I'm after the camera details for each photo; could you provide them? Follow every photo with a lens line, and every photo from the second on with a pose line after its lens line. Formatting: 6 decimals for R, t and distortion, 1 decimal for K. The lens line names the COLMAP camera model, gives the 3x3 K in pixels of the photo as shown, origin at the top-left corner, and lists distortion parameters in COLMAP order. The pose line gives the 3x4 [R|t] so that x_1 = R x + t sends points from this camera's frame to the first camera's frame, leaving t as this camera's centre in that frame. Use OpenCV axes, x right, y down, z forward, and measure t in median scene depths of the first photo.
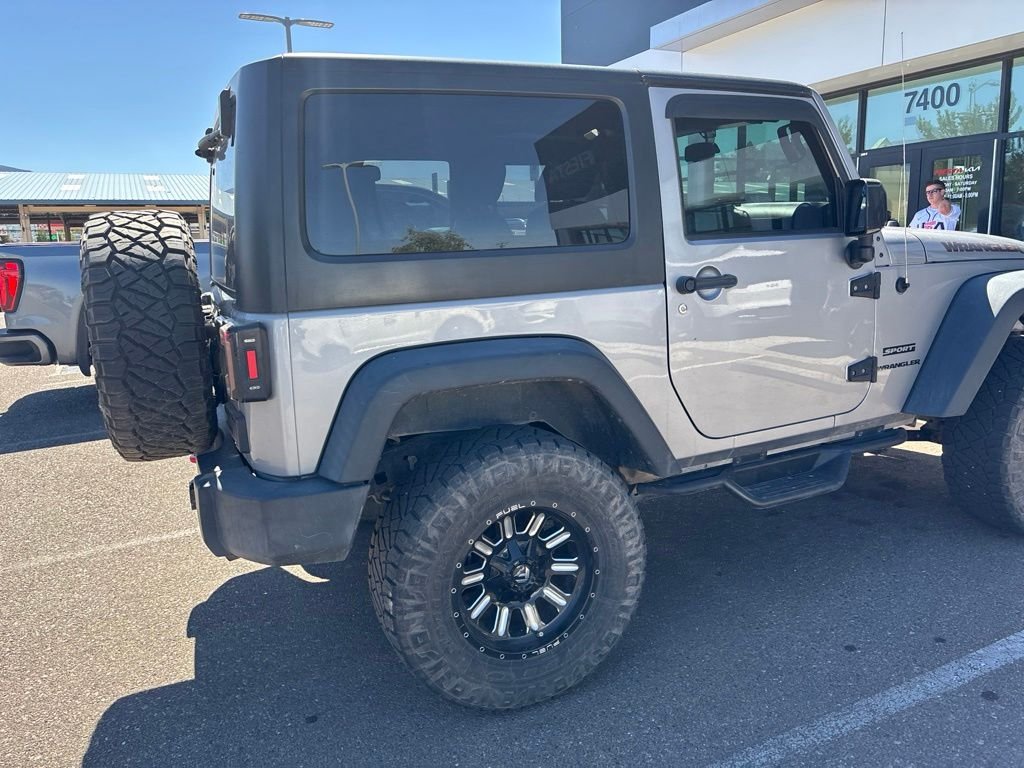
lens RADIAL K [[774.2, 0, 520.2], [0, 774.2, 378.0], [0, 0, 1]] dist [0.053596, -0.055864]
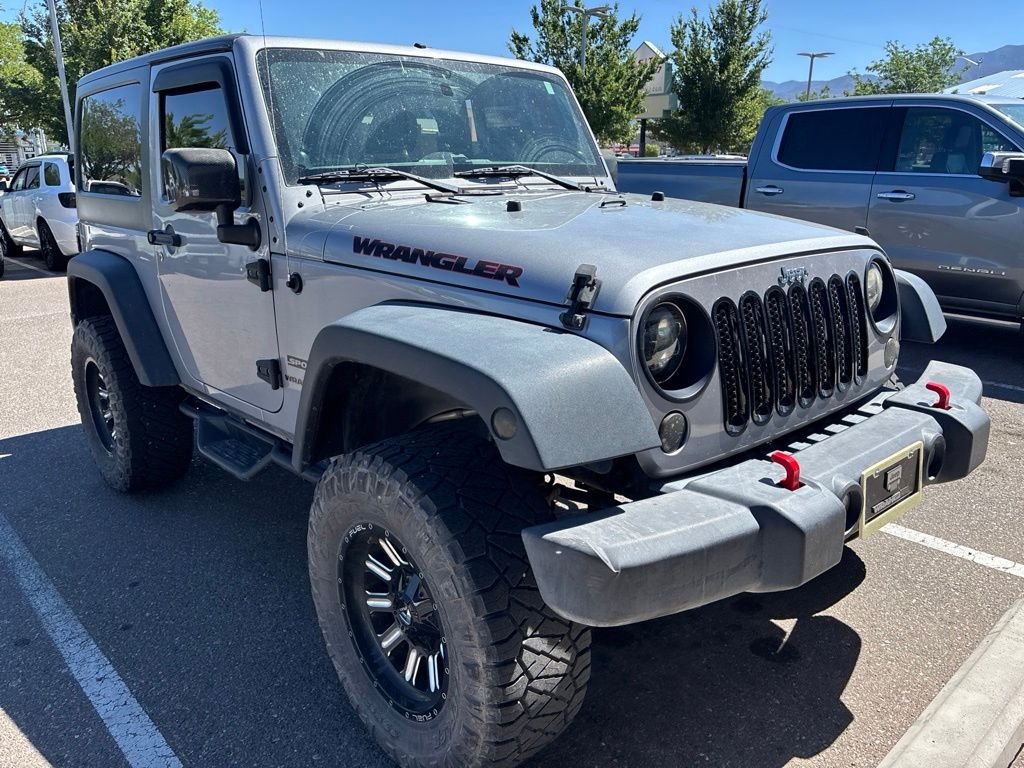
lens RADIAL K [[774.2, 0, 510.7], [0, 774.2, 387.7], [0, 0, 1]] dist [0.053596, -0.055864]
pose [[0.294161, 0.306936, -0.905130, 1.542565], [-0.179243, 0.947943, 0.263201, -0.316258], [0.938798, 0.084815, 0.333864, 1.140141]]
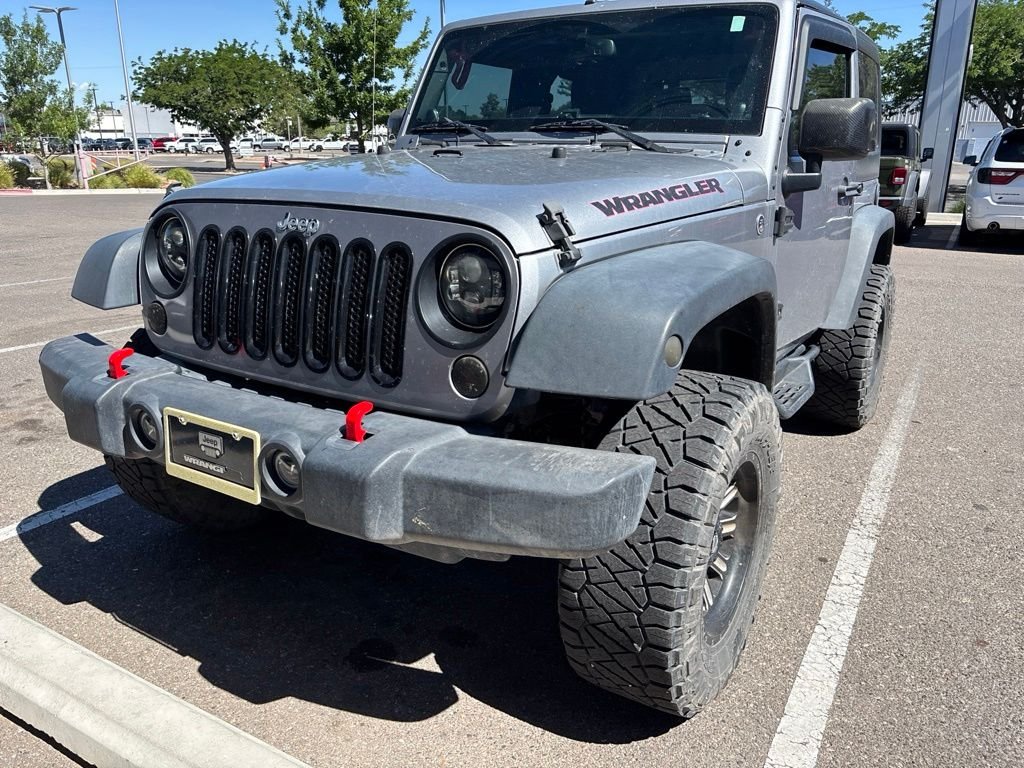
lens RADIAL K [[774.2, 0, 515.0], [0, 774.2, 380.6], [0, 0, 1]] dist [0.053596, -0.055864]
pose [[-0.826614, 0.199475, -0.526231, 1.127734], [-0.076876, 0.886285, 0.456716, -0.490556], [0.557494, 0.417982, -0.717280, 2.370012]]
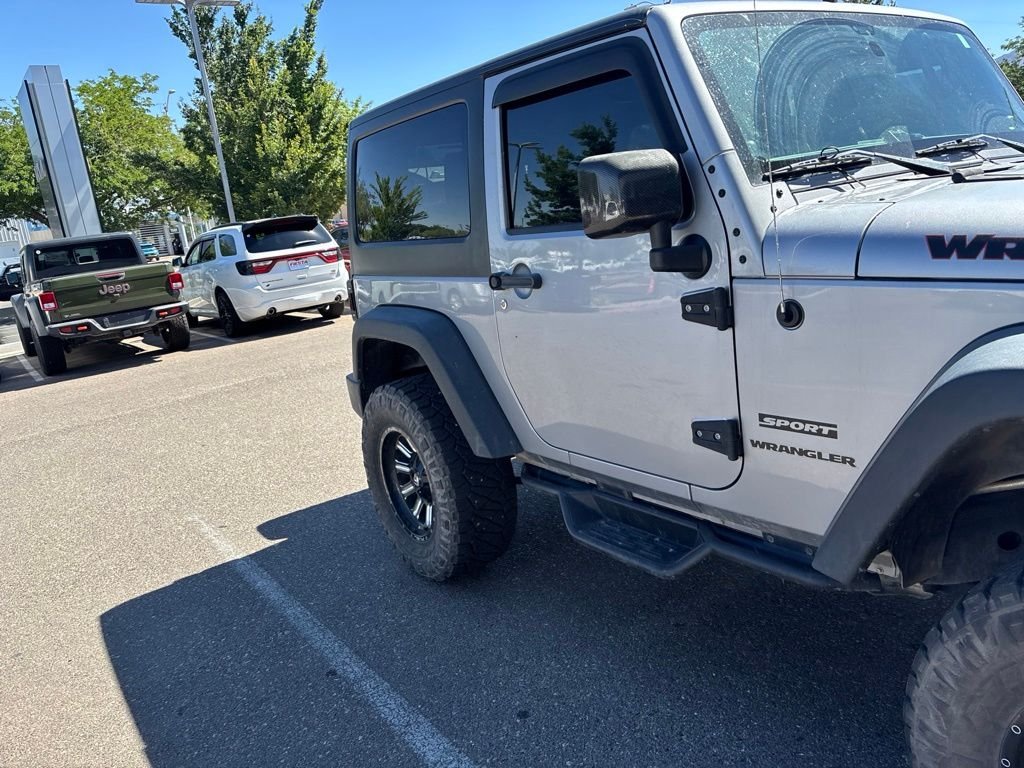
lens RADIAL K [[774.2, 0, 516.3], [0, 774.2, 374.6], [0, 0, 1]] dist [0.053596, -0.055864]
pose [[0.183565, 0.234673, -0.954585, 1.200320], [-0.069166, 0.971763, 0.225595, -0.228535], [0.980571, 0.024613, 0.194613, 0.836807]]
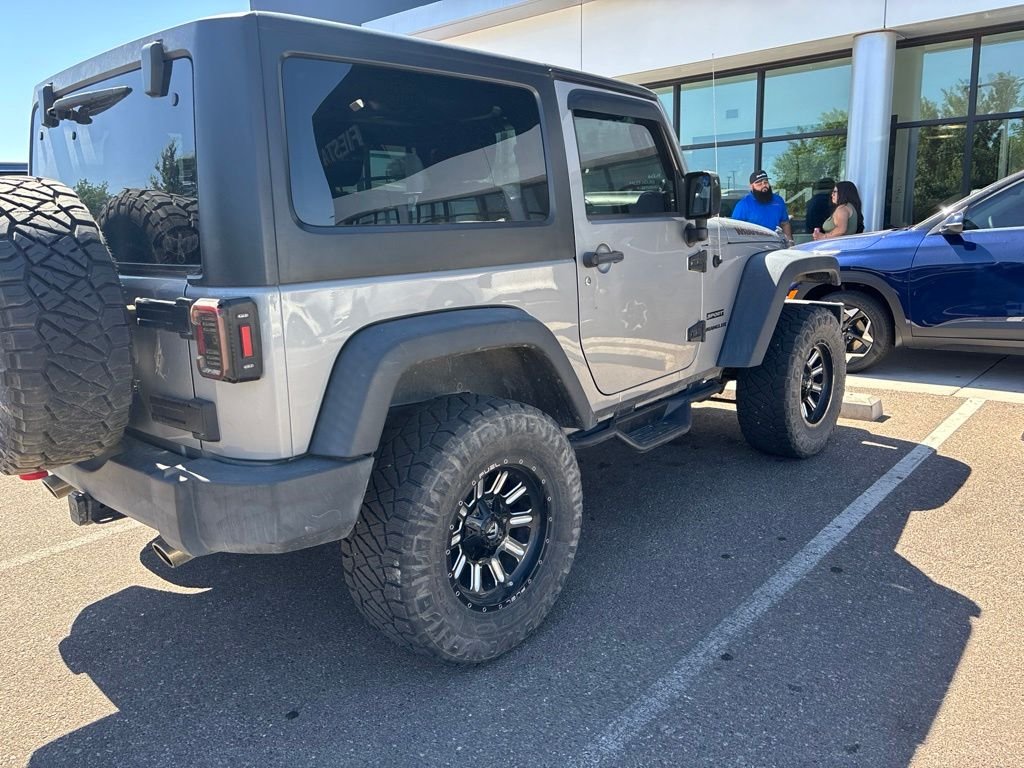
lens RADIAL K [[774.2, 0, 524.0], [0, 774.2, 376.4], [0, 0, 1]] dist [0.053596, -0.055864]
pose [[0.915645, -0.067777, 0.396234, -0.337991], [0.067964, 0.997595, 0.013587, 0.028665], [-0.396202, 0.014488, 0.918049, 0.006047]]
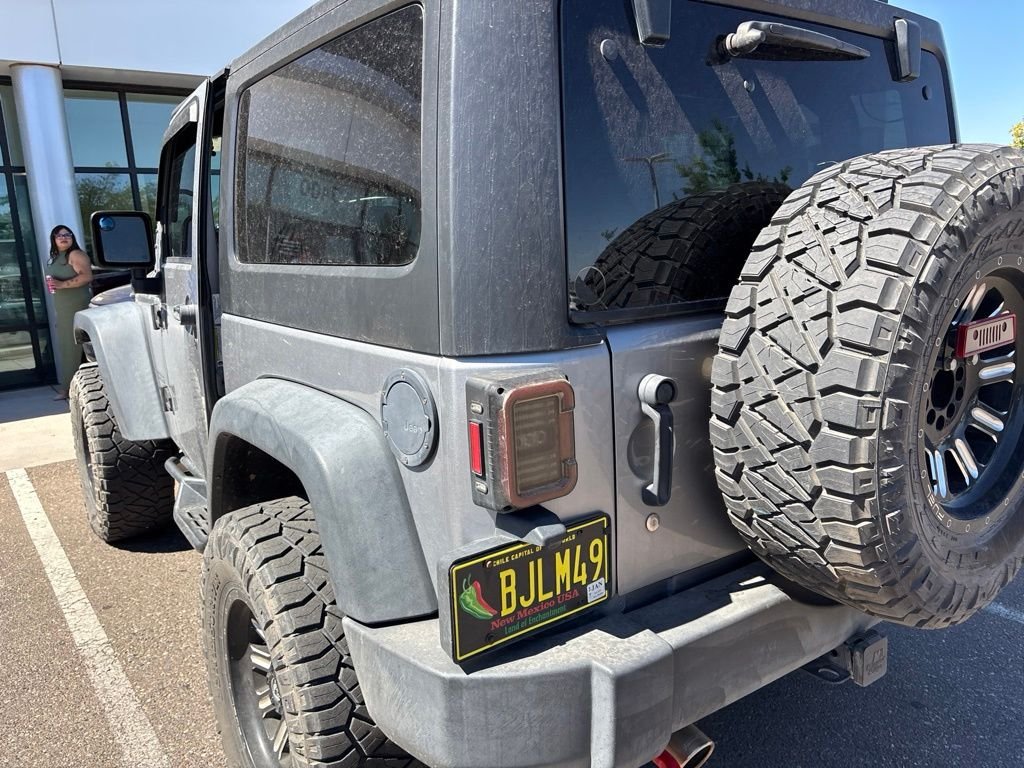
lens RADIAL K [[774.2, 0, 516.6], [0, 774.2, 378.8], [0, 0, 1]] dist [0.053596, -0.055864]
pose [[-0.205480, -0.132927, 0.969592, -1.006259], [0.229439, 0.956578, 0.179767, -0.232348], [-0.951386, 0.259401, -0.166059, 1.448186]]
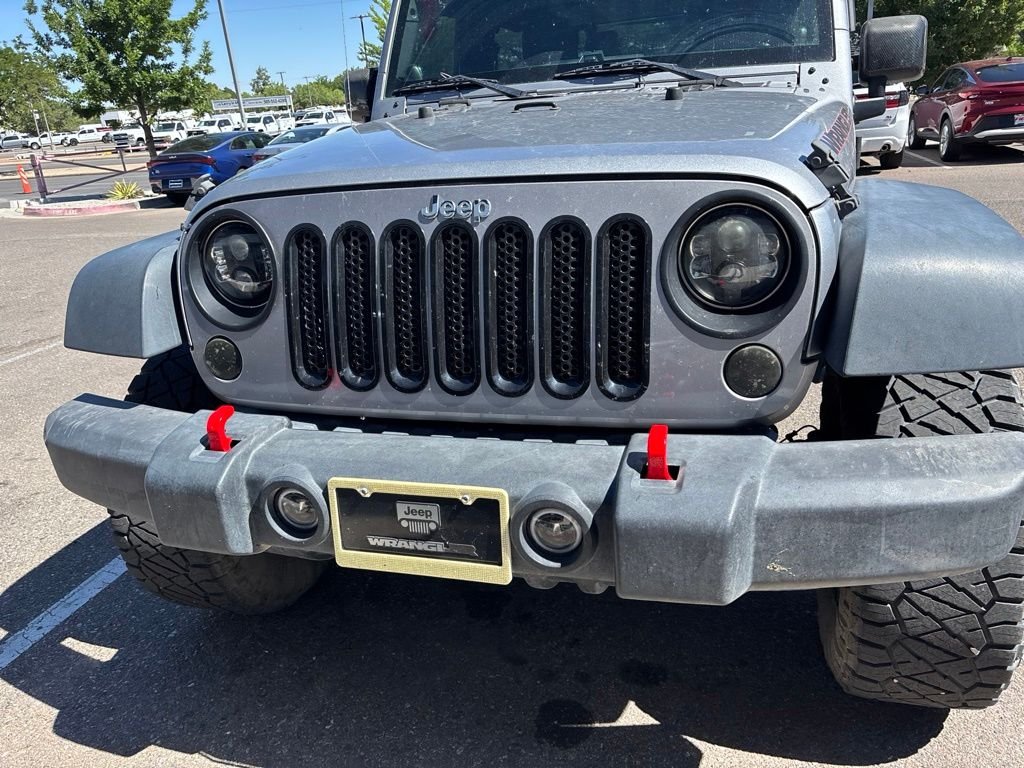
lens RADIAL K [[774.2, 0, 516.3], [0, 774.2, 369.2], [0, 0, 1]] dist [0.053596, -0.055864]
pose [[-0.644369, 0.332385, -0.688701, 1.276306], [-0.042390, 0.883688, 0.466153, -0.430098], [0.763539, 0.329568, -0.555332, 2.046946]]
